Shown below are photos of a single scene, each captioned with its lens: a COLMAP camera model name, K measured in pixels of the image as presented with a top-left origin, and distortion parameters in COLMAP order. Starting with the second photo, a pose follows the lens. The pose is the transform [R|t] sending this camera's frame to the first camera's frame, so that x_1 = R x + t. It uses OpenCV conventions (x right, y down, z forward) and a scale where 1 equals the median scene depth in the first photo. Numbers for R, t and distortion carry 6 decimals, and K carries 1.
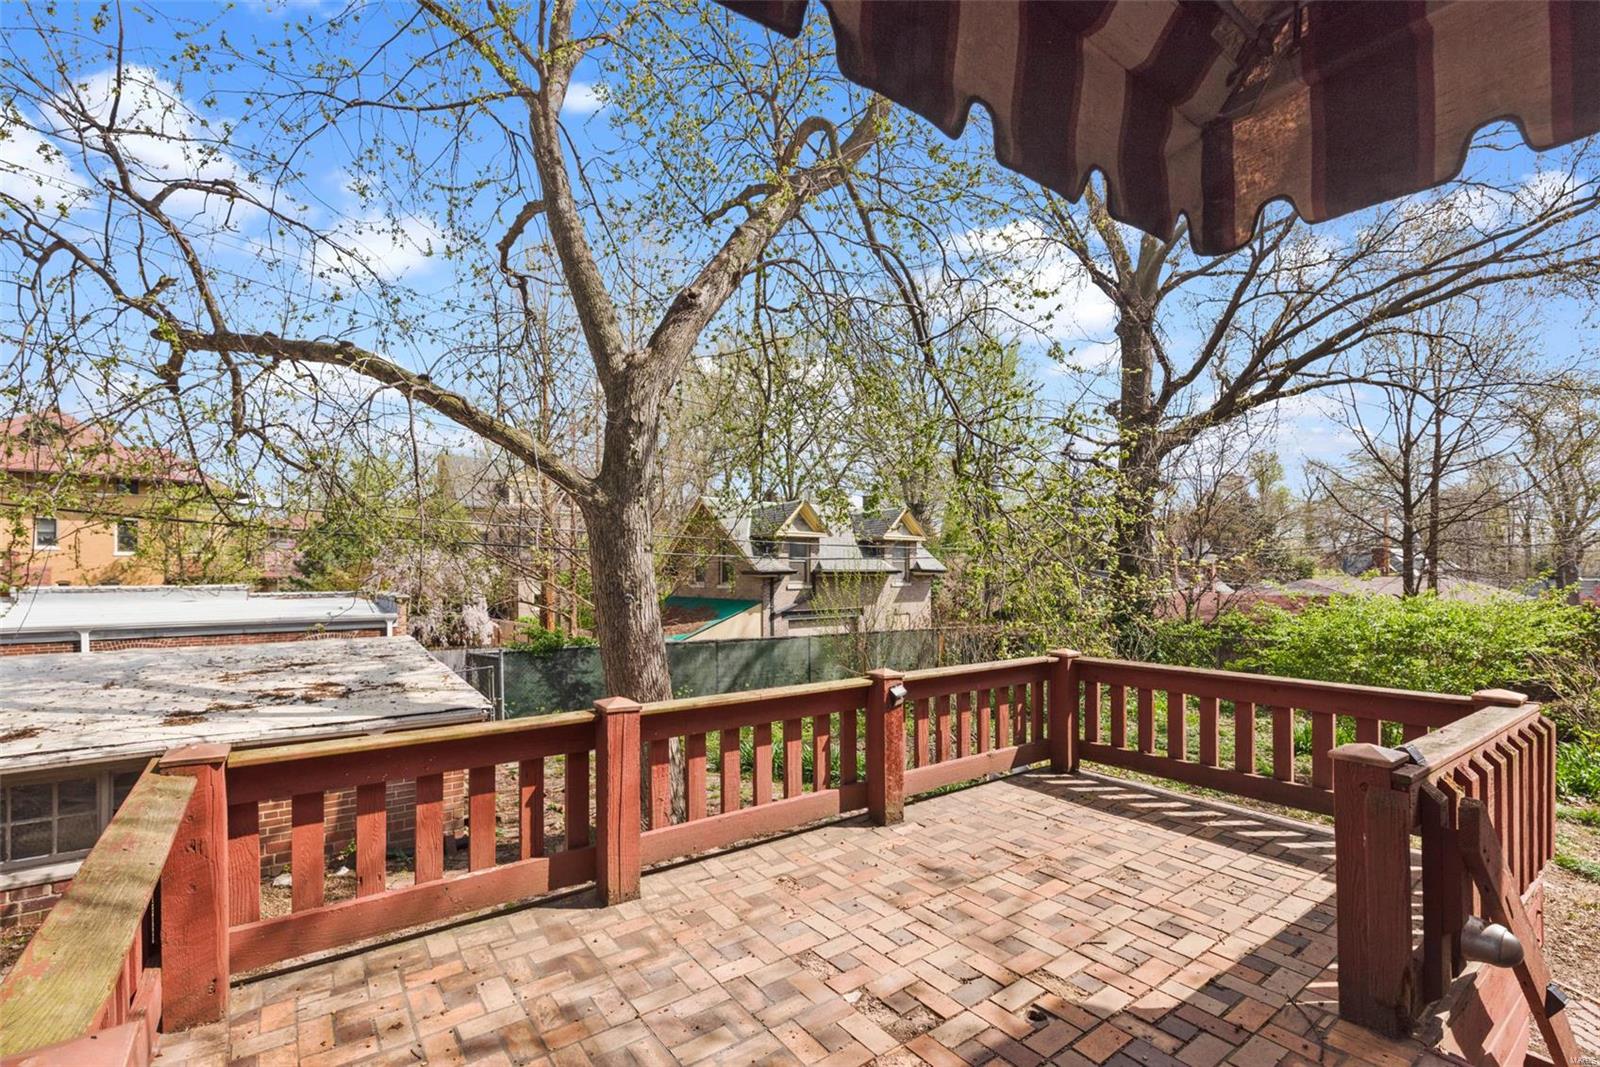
lens RADIAL K [[711.4, 0, 800.6], [0, 711.4, 566.0], [0, 0, 1]] dist [0.000870, -0.000118]
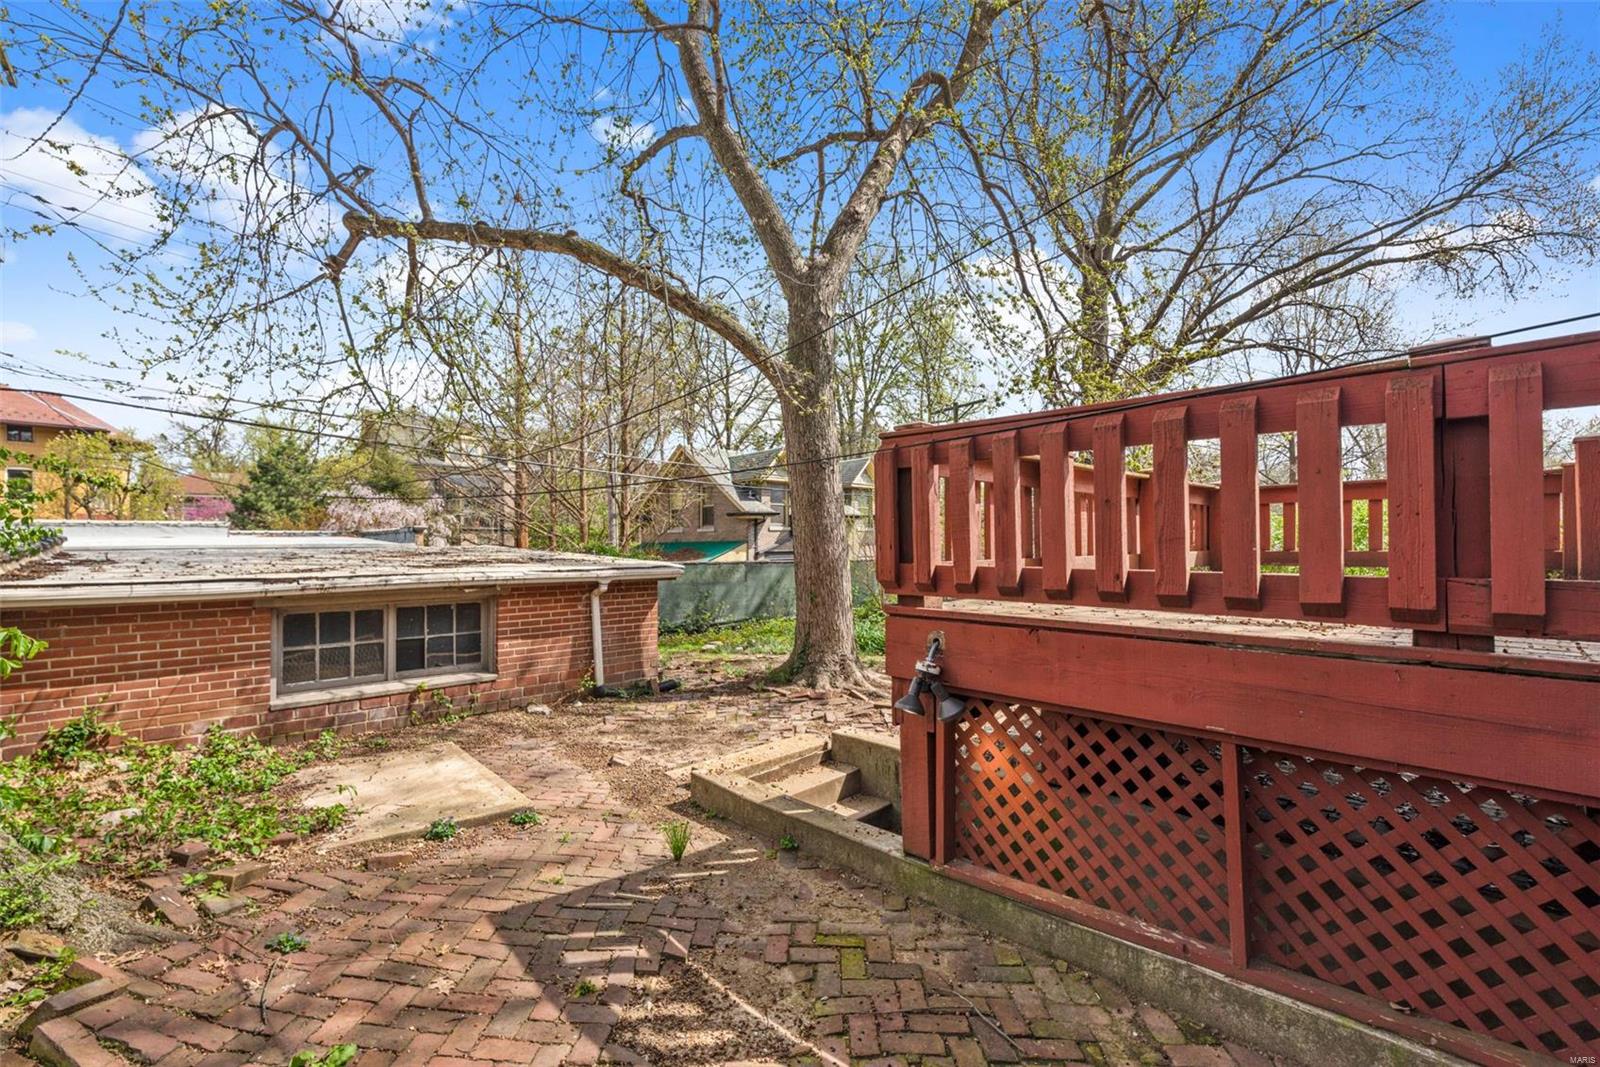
lens RADIAL K [[688.3, 0, 800.0], [0, 688.3, 533.5], [0, 0, 1]] dist [0.001221, -0.000378]
pose [[0.991581, -0.002799, 0.129456, -0.168637], [0.003142, 0.999992, -0.002447, 0.063322], [-0.129449, 0.002833, 0.991582, -0.043014]]
